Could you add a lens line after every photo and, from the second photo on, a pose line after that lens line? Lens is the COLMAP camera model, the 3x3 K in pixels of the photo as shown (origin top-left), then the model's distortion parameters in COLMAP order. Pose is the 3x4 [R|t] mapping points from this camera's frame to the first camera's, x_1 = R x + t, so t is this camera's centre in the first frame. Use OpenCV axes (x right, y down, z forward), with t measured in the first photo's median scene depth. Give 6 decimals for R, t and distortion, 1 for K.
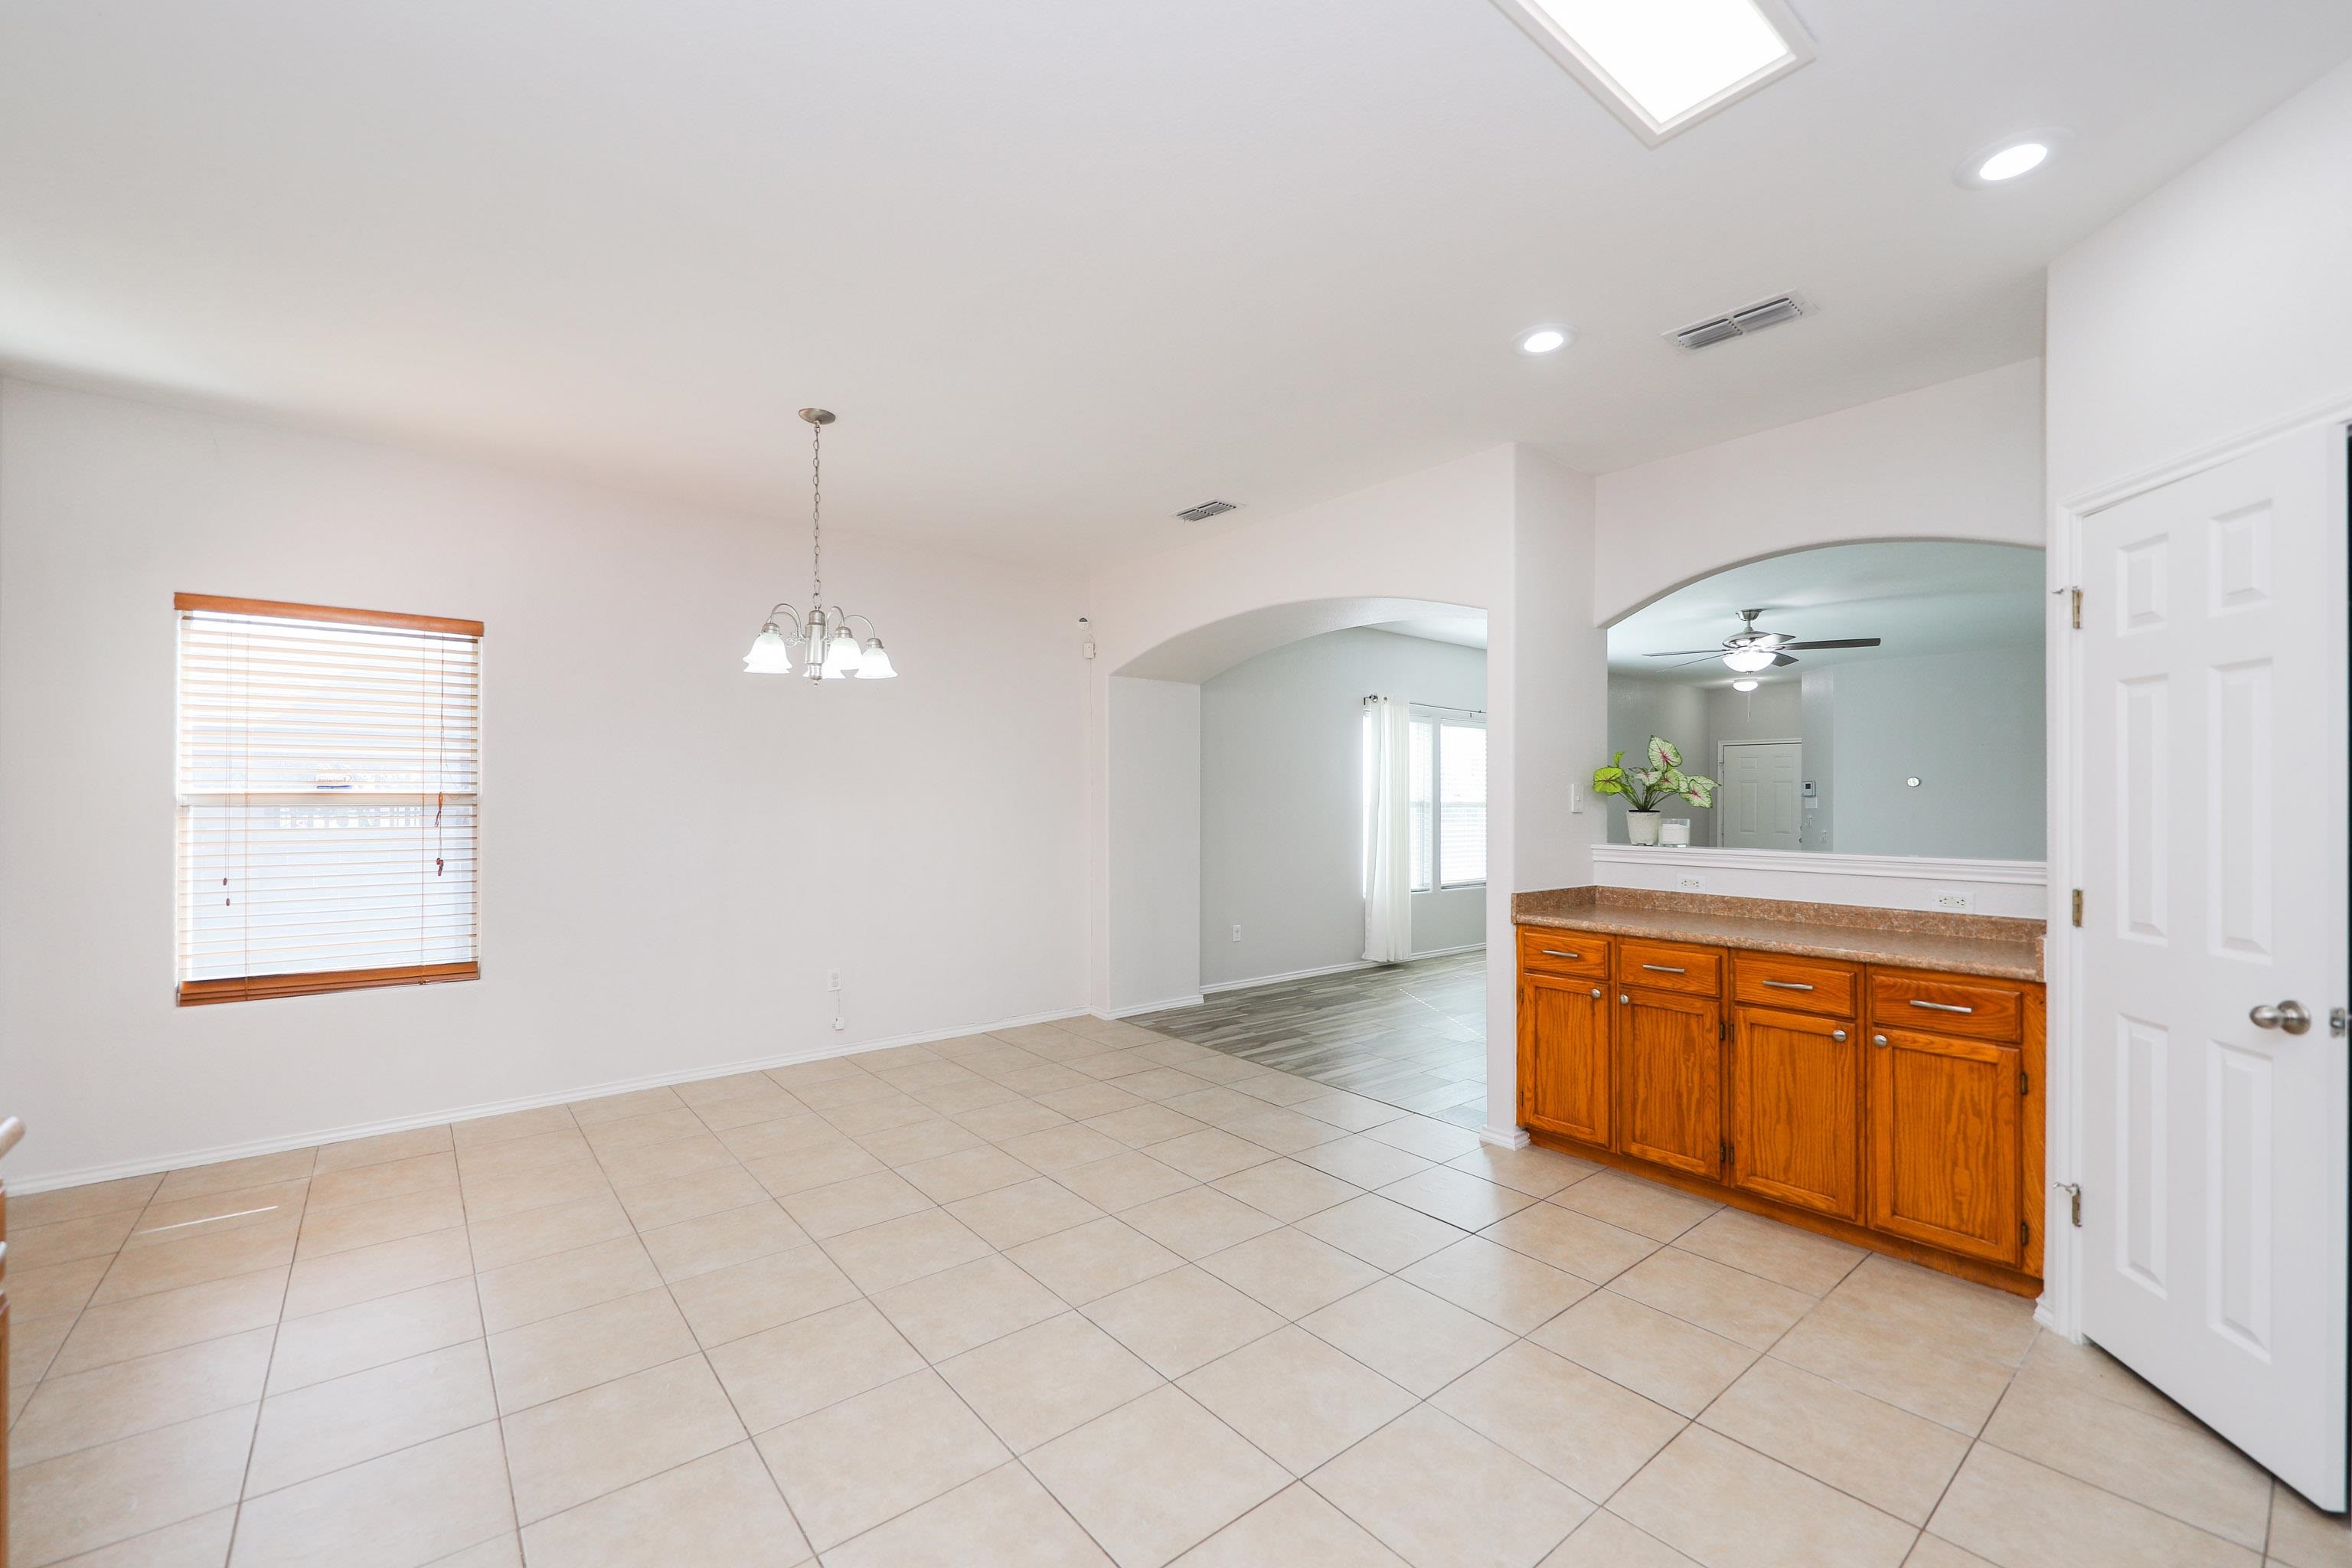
lens RADIAL K [[948.1, 0, 1182.8], [0, 948.1, 792.9], [0, 0, 1]] dist [0.001552, -0.000180]
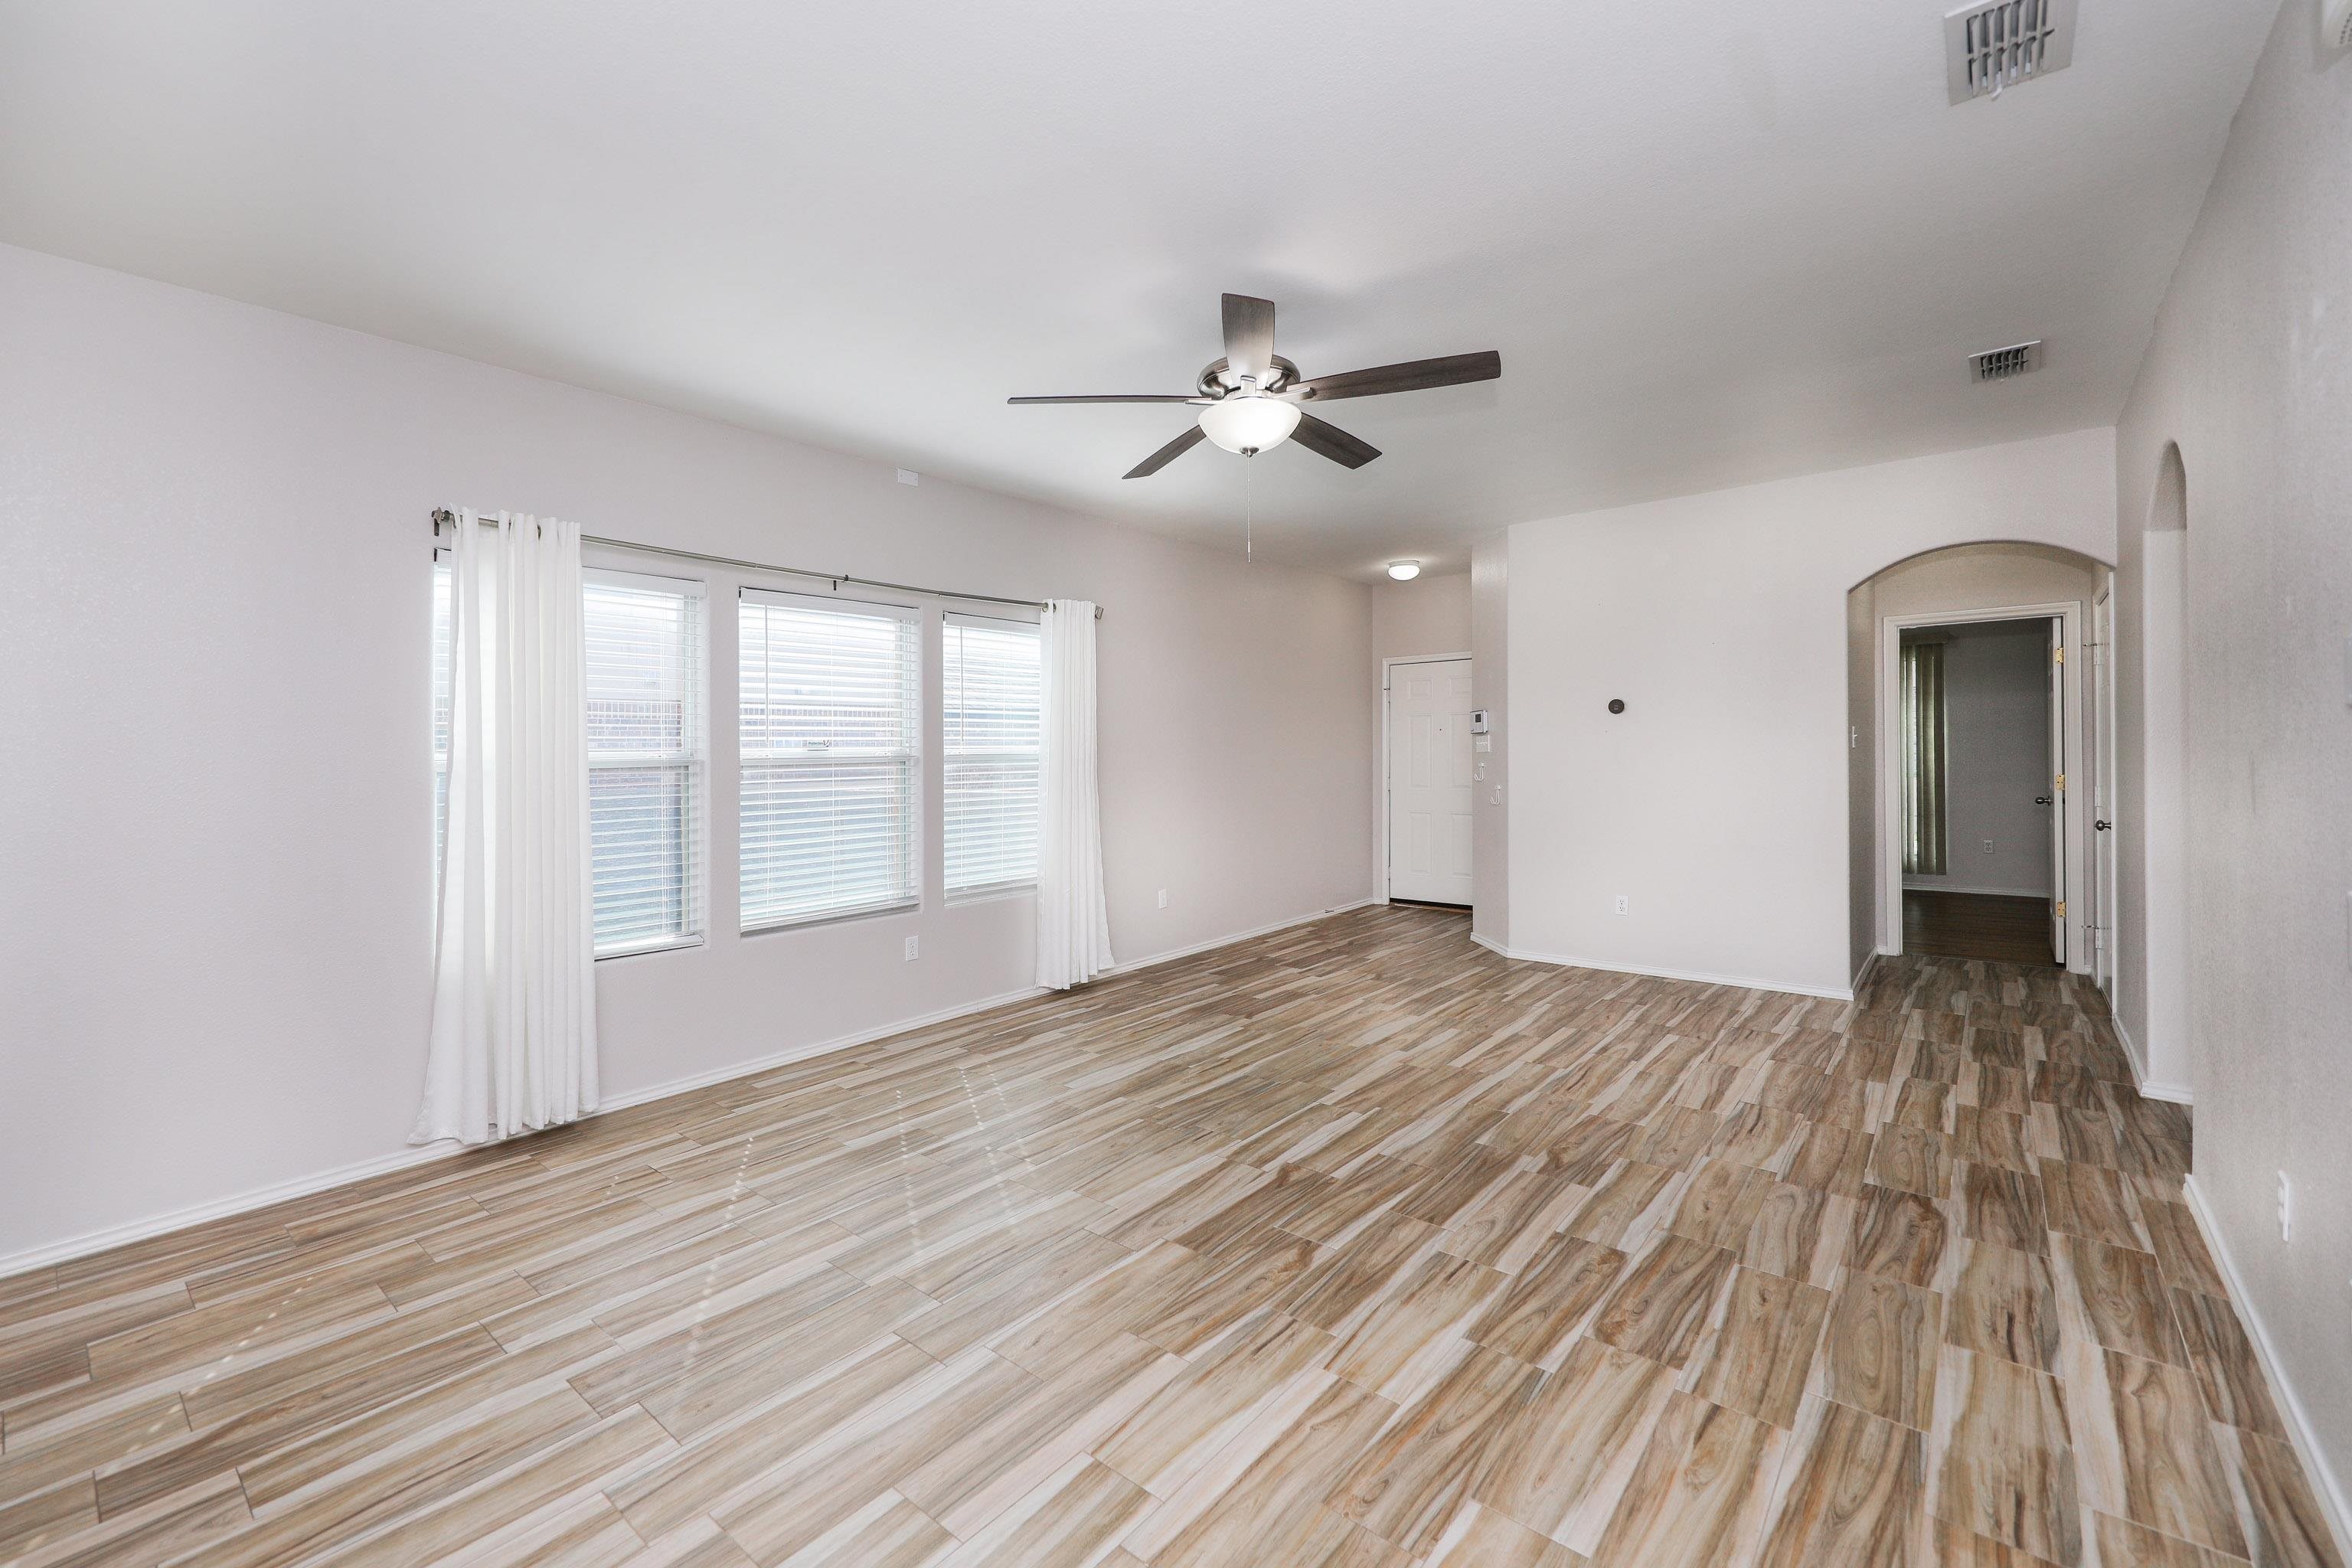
lens RADIAL K [[953.3, 0, 1171.1], [0, 953.3, 745.0], [0, 0, 1]] dist [0.011773, -0.007342]
pose [[0.984018, -0.019316, 0.177018, 1.048199], [0.018945, 0.999813, 0.003785, 0.014751], [-0.177058, -0.000370, 0.984200, 1.230816]]
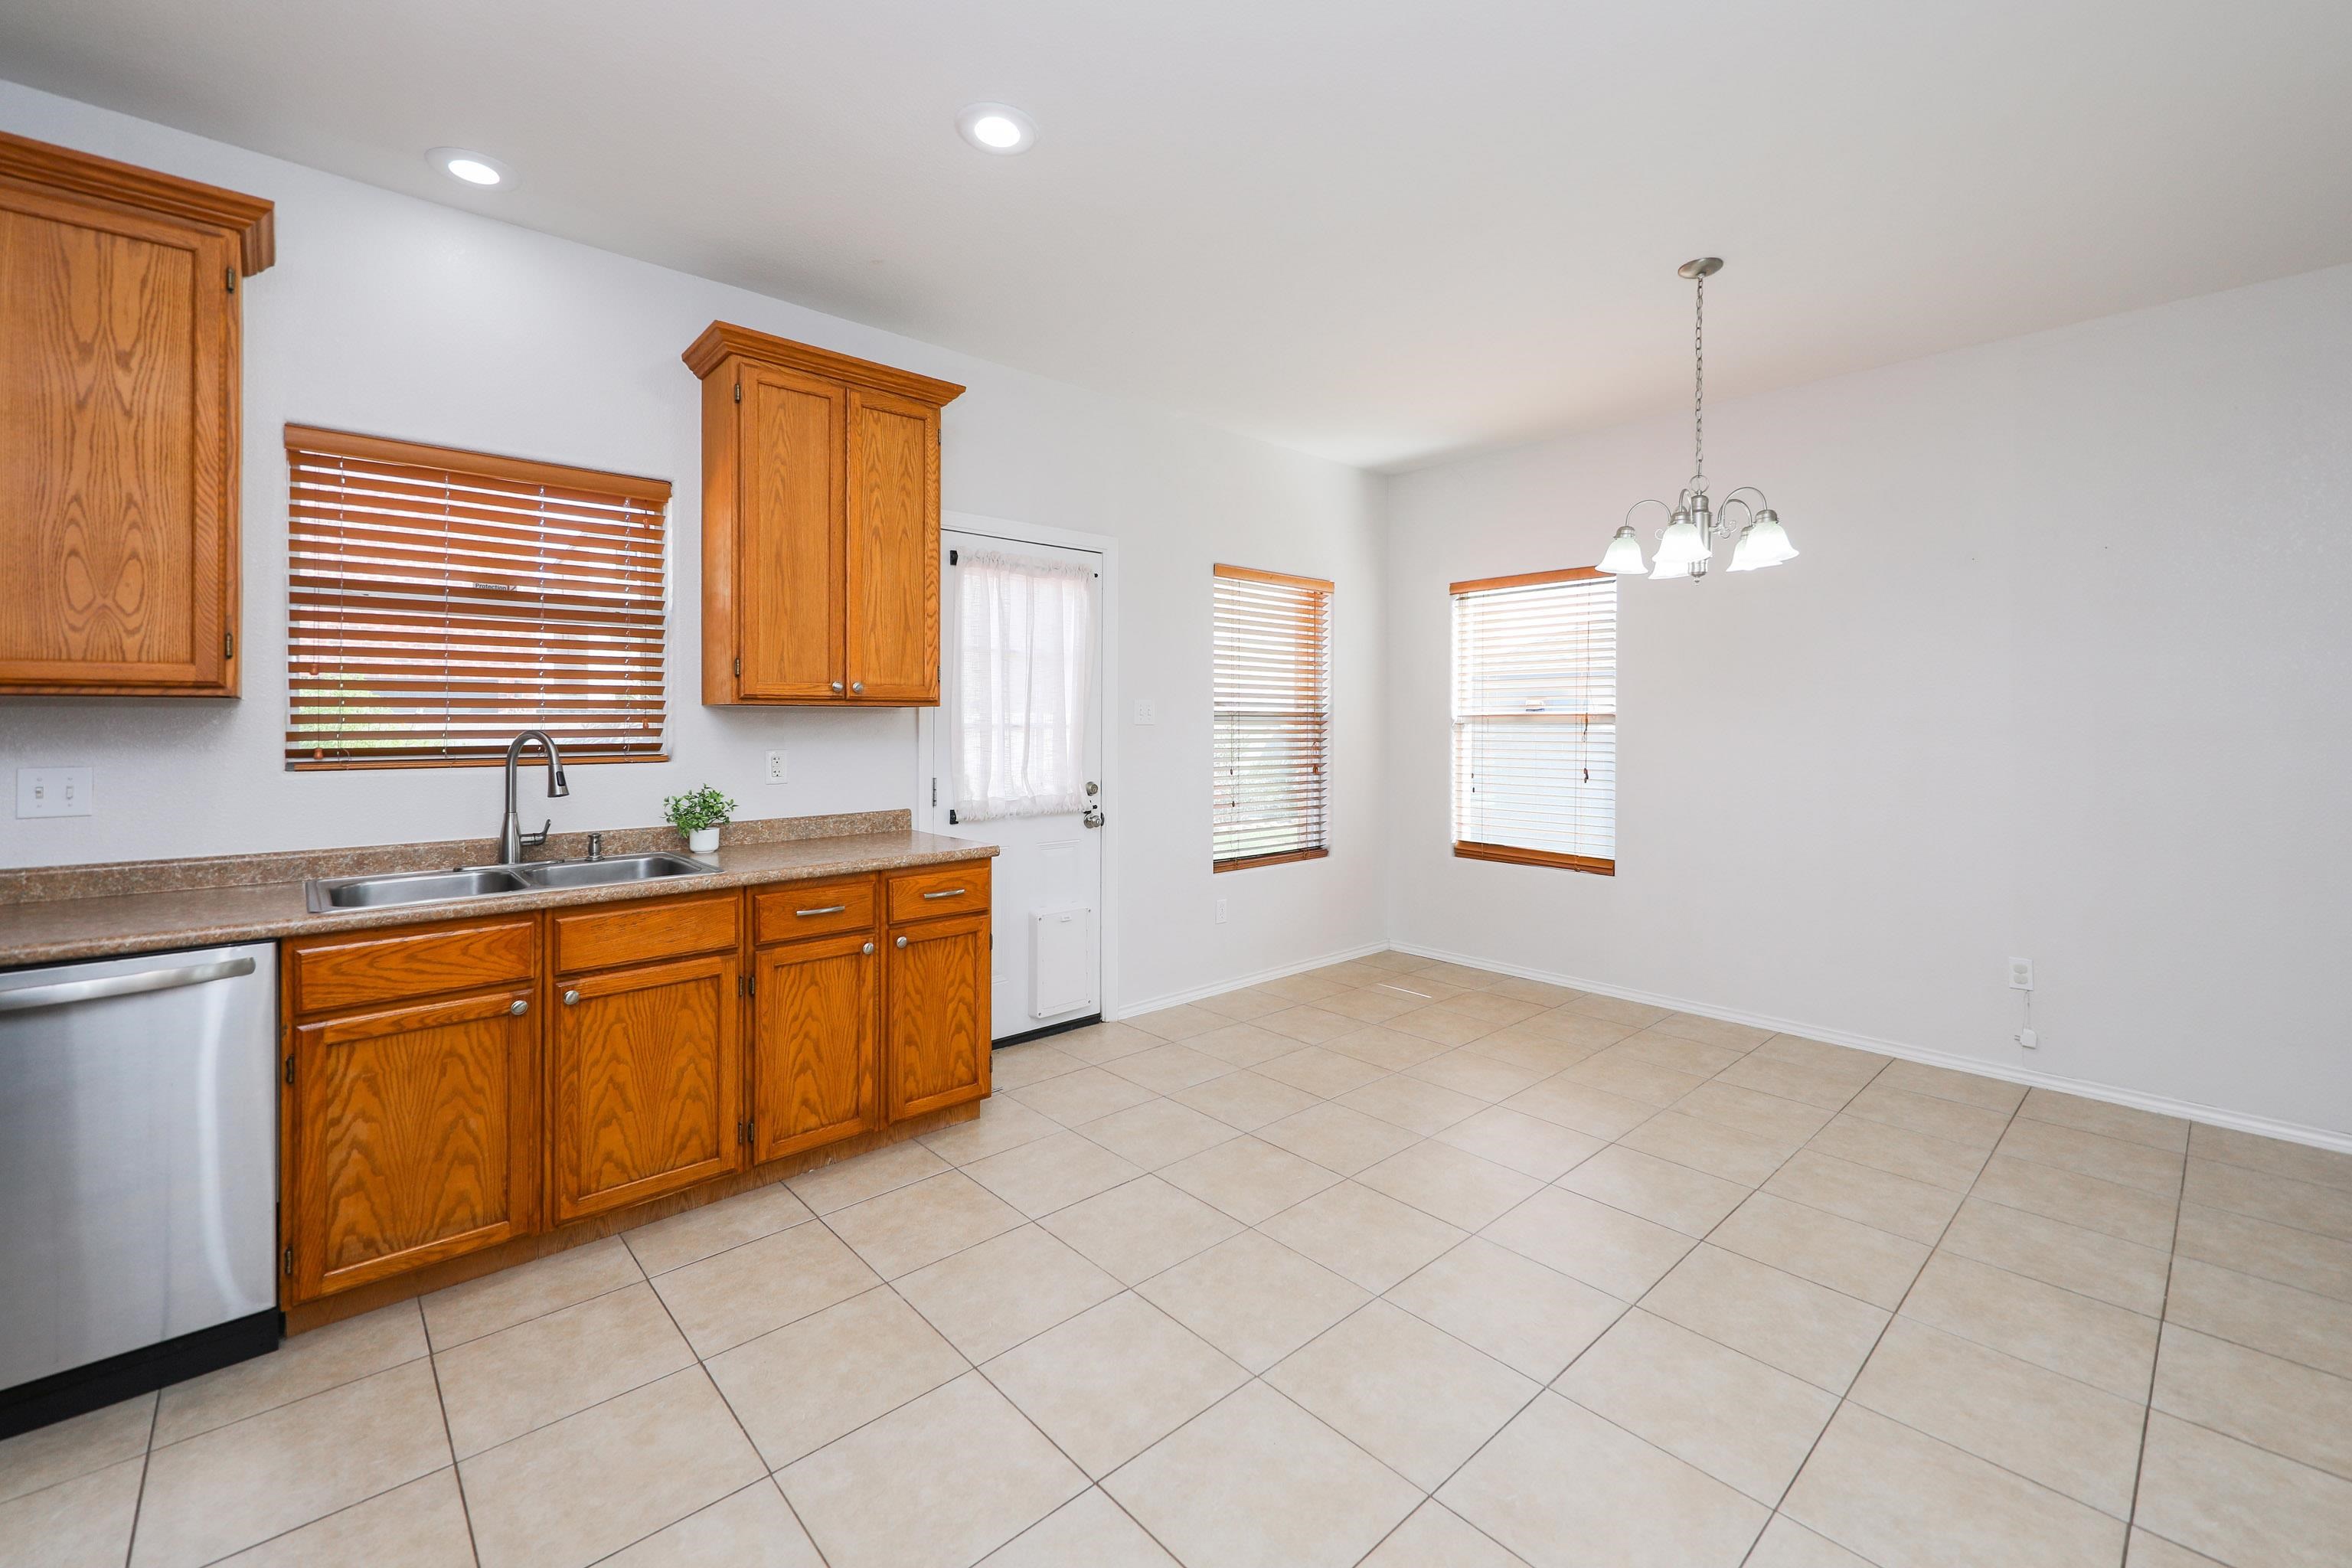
lens RADIAL K [[969.7, 0, 1176.5], [0, 969.7, 718.2], [0, 0, 1]] dist [0.000715, -0.000080]
pose [[0.046073, -0.004846, -0.998926, 0.480455], [0.004285, 0.999980, -0.004653, 0.010871], [0.998929, -0.004066, 0.046093, 0.501247]]
